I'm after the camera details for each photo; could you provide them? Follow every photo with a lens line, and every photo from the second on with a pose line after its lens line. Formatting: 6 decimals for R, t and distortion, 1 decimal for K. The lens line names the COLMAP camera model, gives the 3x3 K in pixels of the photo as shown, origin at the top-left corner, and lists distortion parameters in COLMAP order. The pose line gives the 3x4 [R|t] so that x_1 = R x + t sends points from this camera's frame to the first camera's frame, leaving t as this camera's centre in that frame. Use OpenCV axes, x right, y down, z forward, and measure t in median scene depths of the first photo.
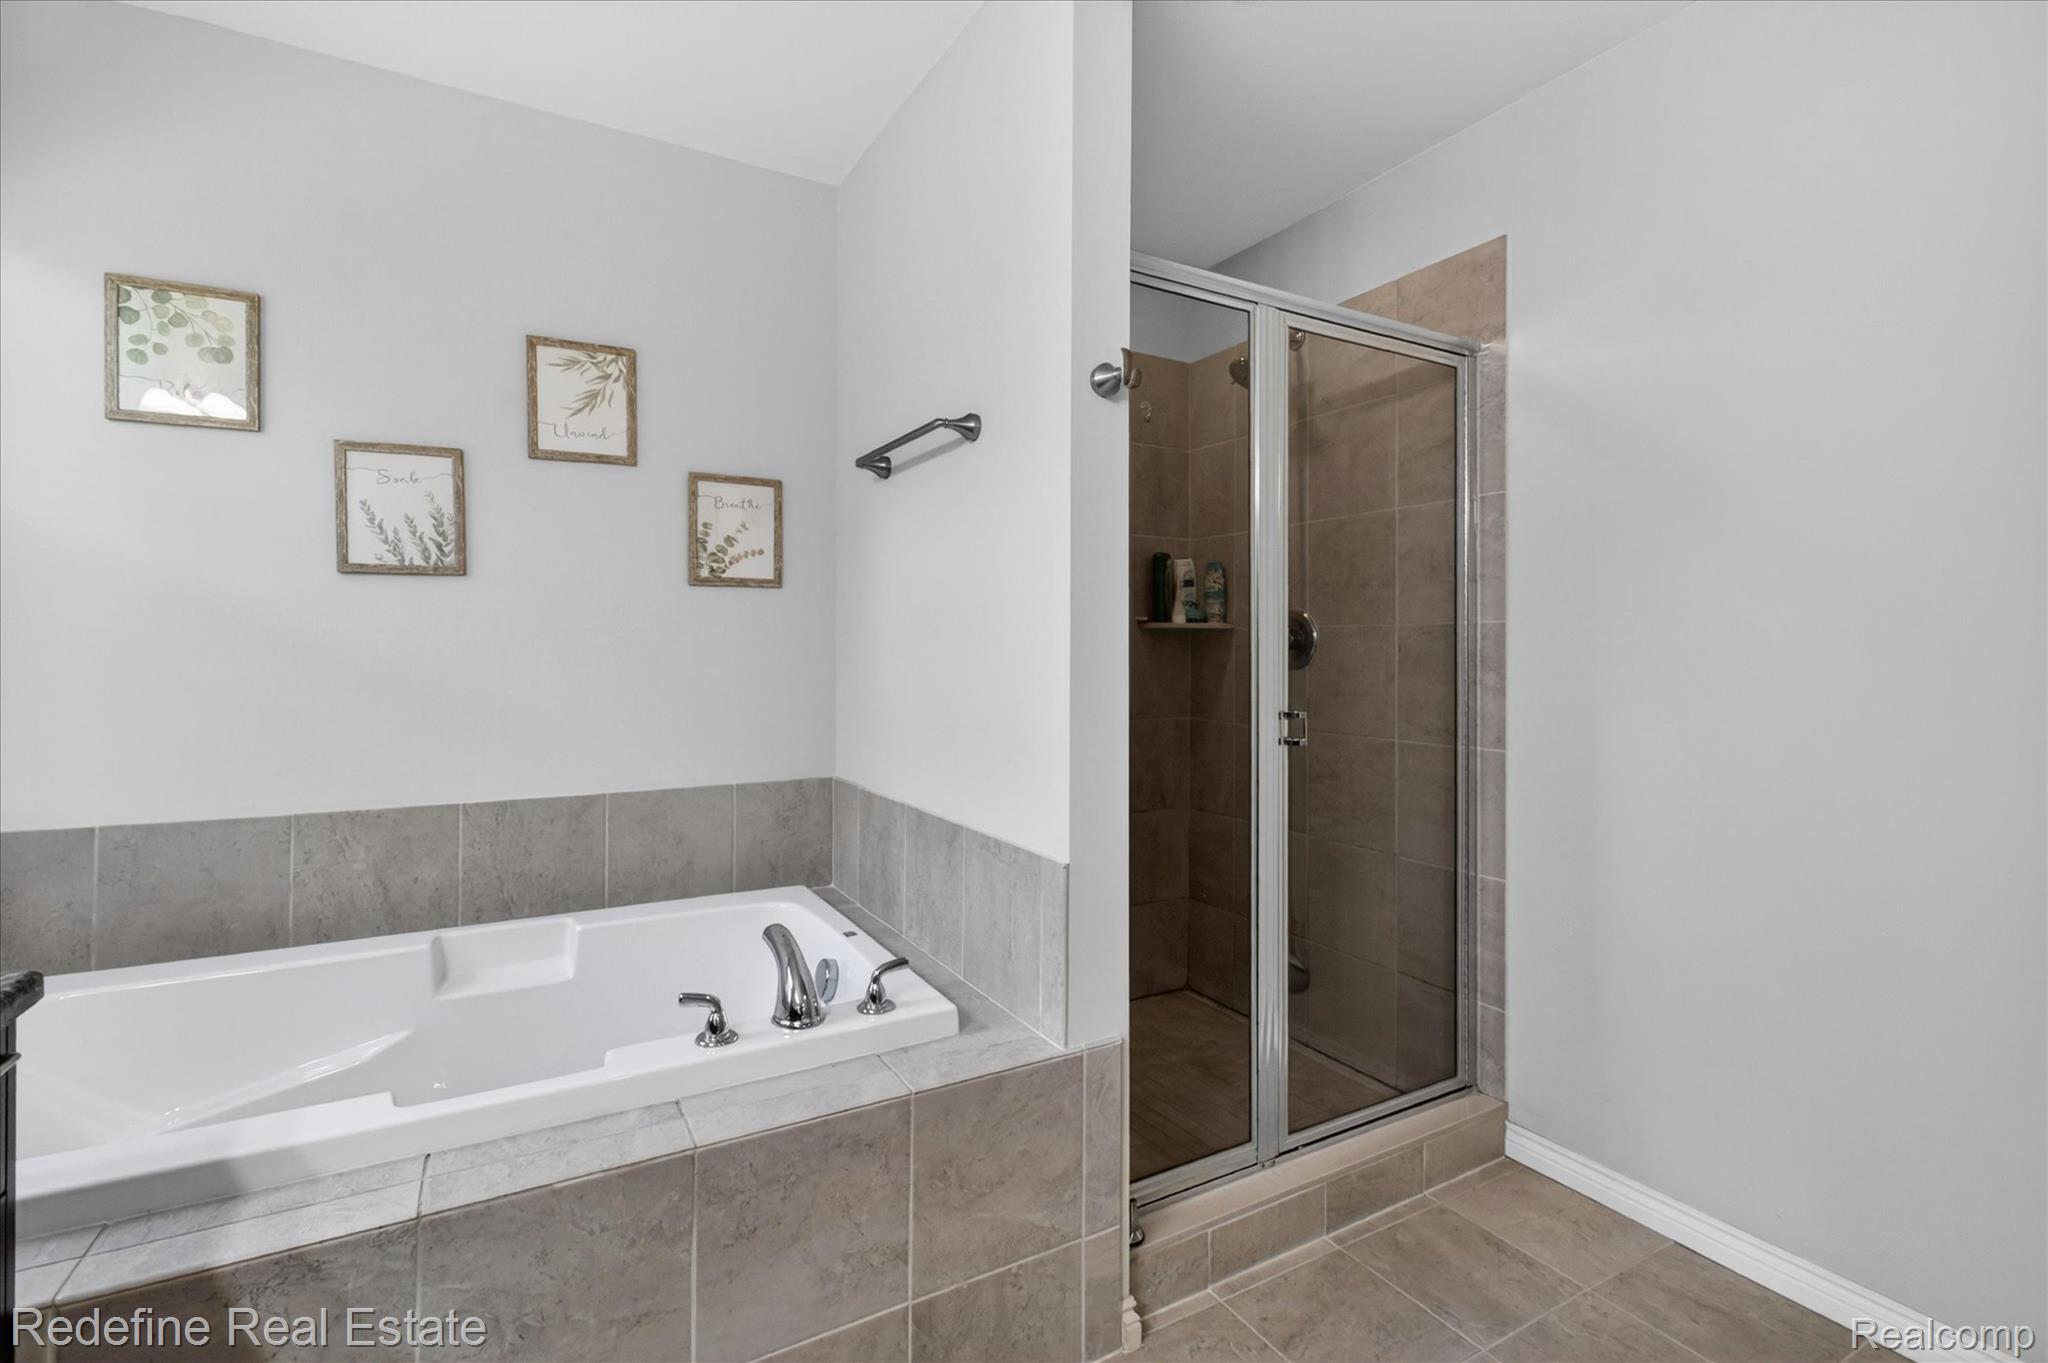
lens RADIAL K [[943.6, 0, 1040.7], [0, 943.6, 637.7], [0, 0, 1]] dist [-0.002051, 0.000704]
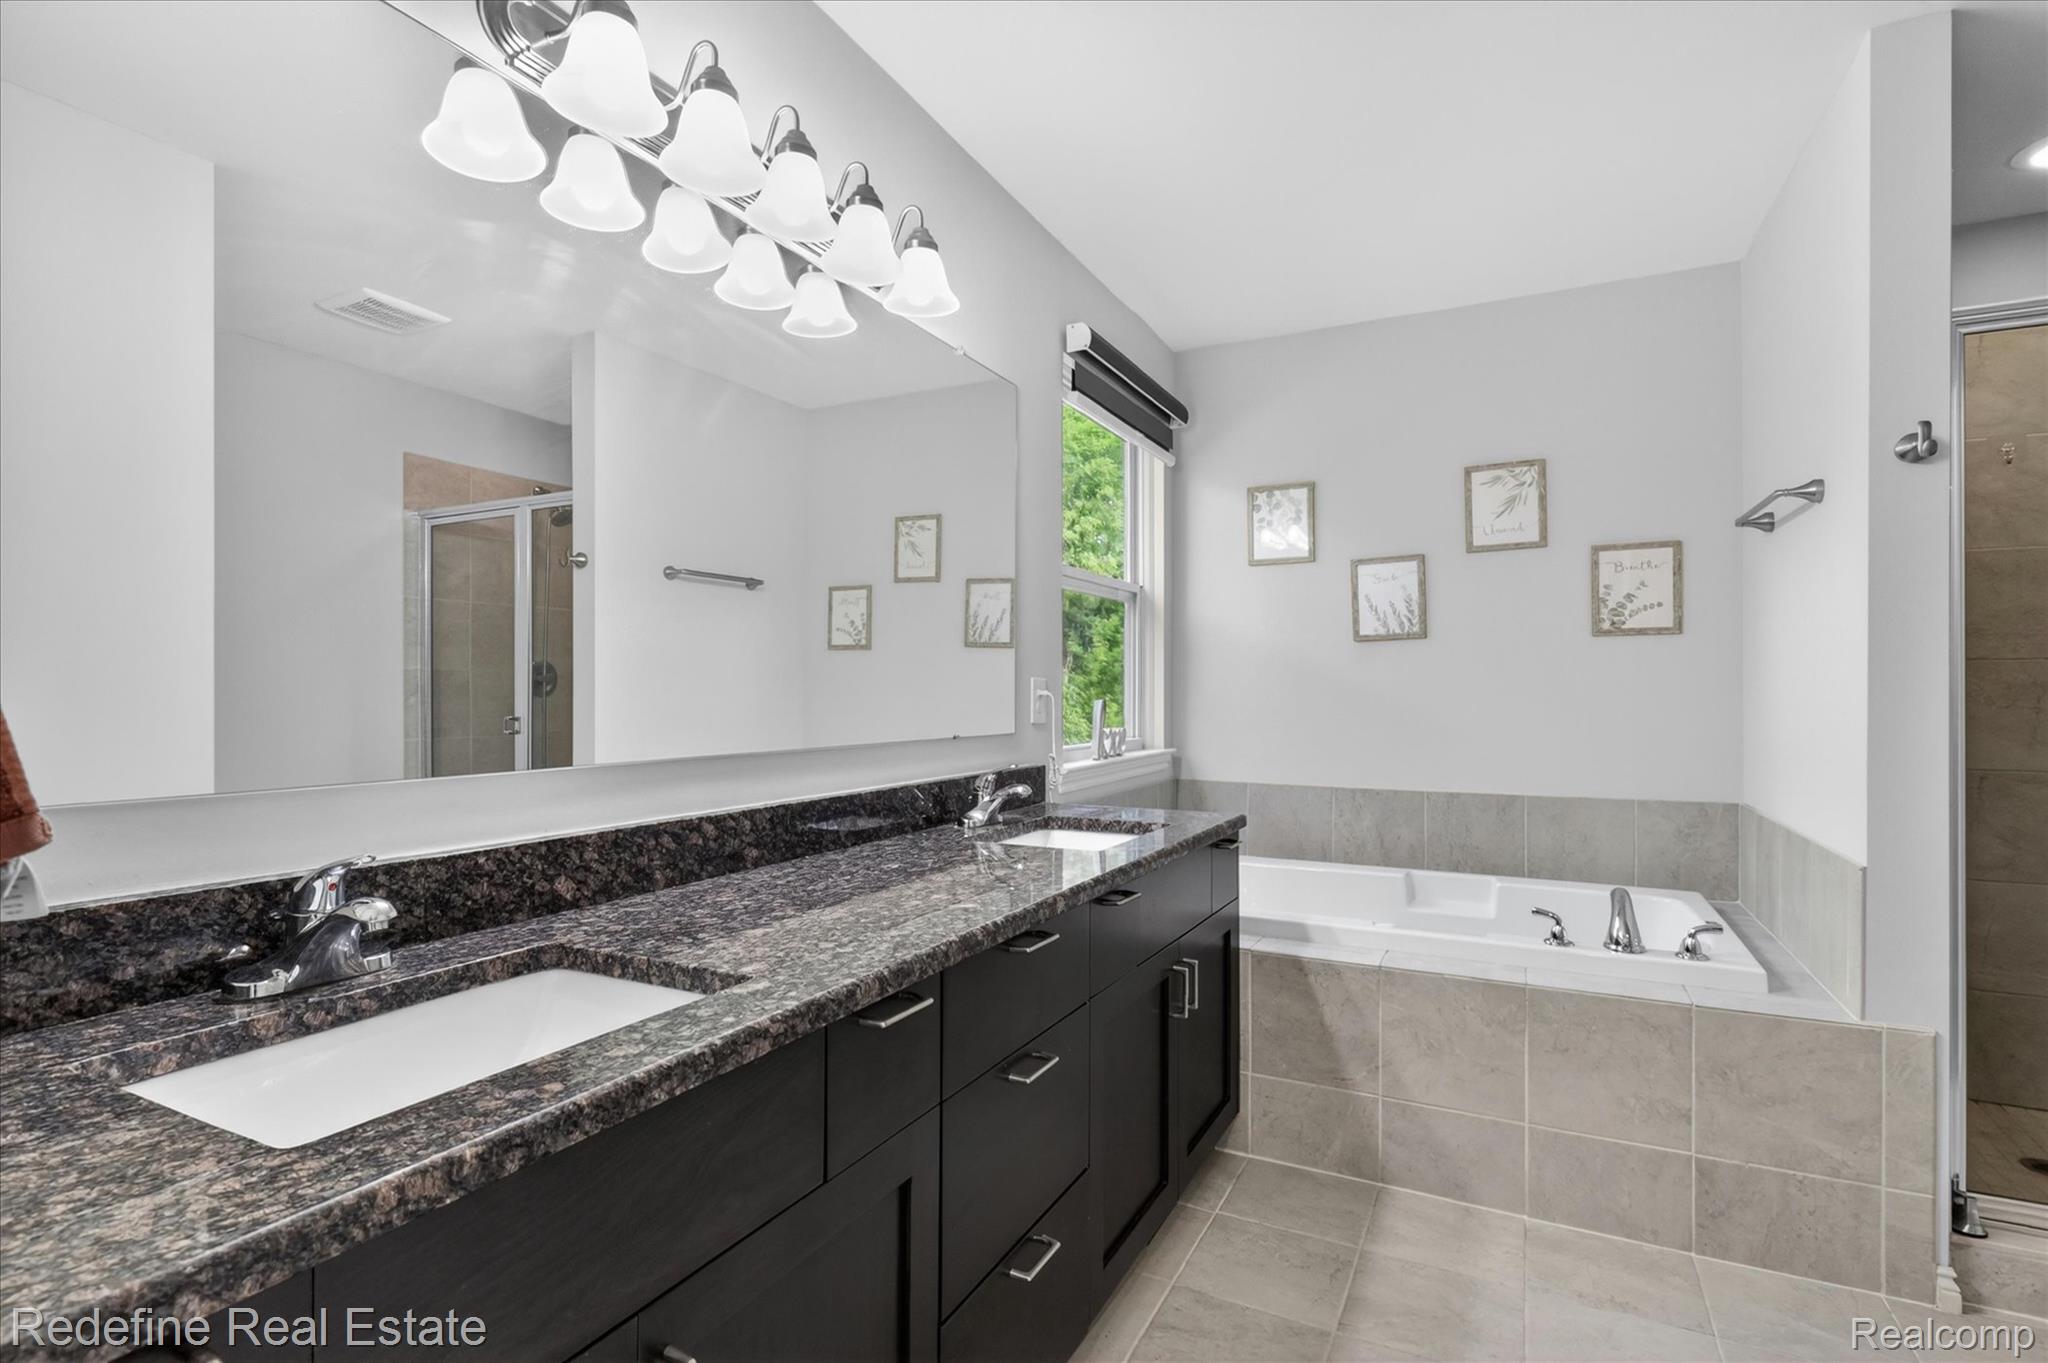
lens RADIAL K [[943.6, 0, 1025.6], [0, 943.6, 683.1], [0, 0, 1]] dist [-0.002051, 0.000704]
pose [[0.545164, -0.006527, -0.838304, 0.320157], [0.012059, 0.999927, 0.000057, -0.003036], [0.838243, -0.010140, 0.545203, -0.376118]]
